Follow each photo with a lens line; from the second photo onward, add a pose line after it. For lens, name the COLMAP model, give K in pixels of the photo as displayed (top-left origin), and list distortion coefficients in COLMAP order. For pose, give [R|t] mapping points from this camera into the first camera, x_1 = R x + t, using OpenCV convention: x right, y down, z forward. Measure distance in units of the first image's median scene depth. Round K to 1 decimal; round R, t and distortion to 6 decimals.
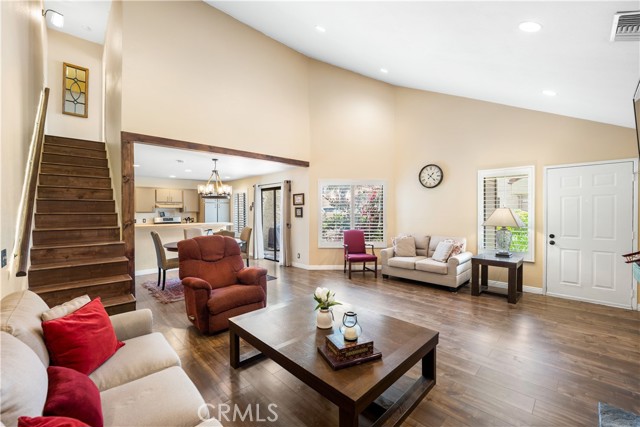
lens RADIAL K [[260.6, 0, 320.2], [0, 260.6, 213.4], [0, 0, 1]] dist [-0.023394, 0.000230]
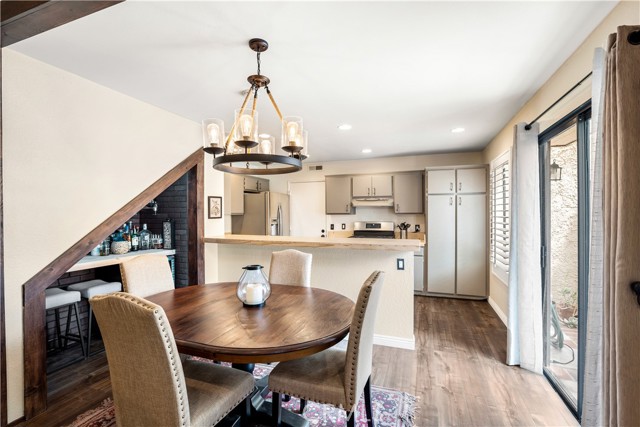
lens RADIAL K [[292.3, 0, 324.5], [0, 292.3, 214.9], [0, 0, 1]] dist [-0.004662, -0.000242]
pose [[0.452288, 0.005551, -0.891855, -0.048599], [-0.007576, 0.999968, 0.002382, -0.003544], [0.891840, 0.005679, 0.452316, 0.885983]]
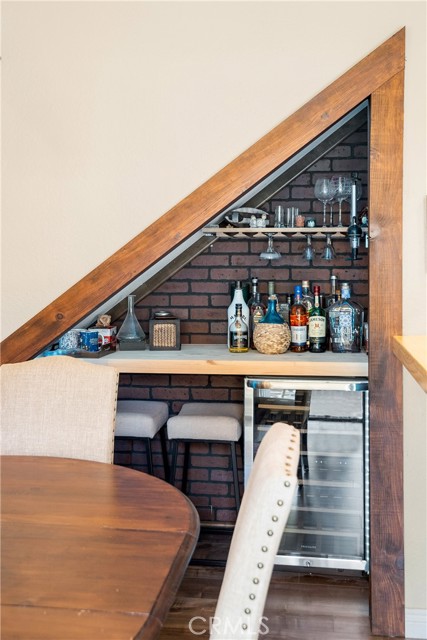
lens RADIAL K [[742.2, 0, 211.4], [0, 742.2, 272.4], [0, 0, 1]] dist [0.008753, 0.000000]
pose [[-0.781919, 0.015460, -0.623189, -0.346162], [0.000328, 0.999702, 0.024389, -0.003363], [0.623380, 0.018866, -0.781691, 1.247832]]
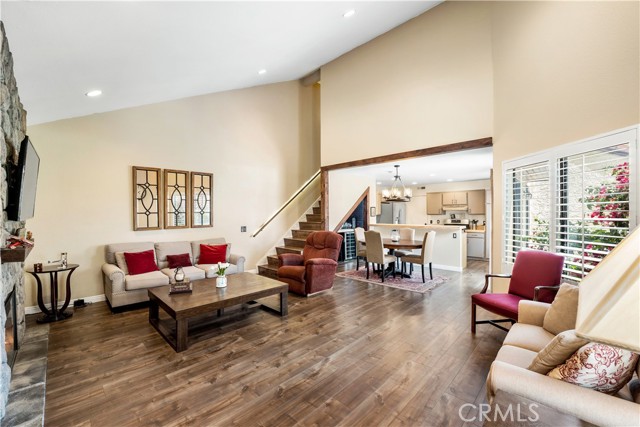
lens RADIAL K [[260.6, 0, 319.0], [0, 260.6, 214.4], [0, 0, 1]] dist [-0.023394, 0.000230]
pose [[0.034118, 0.003623, -0.999411, 0.648805], [-0.006319, 0.999974, 0.003410, -0.006768], [0.999398, 0.006199, 0.034140, 0.620731]]
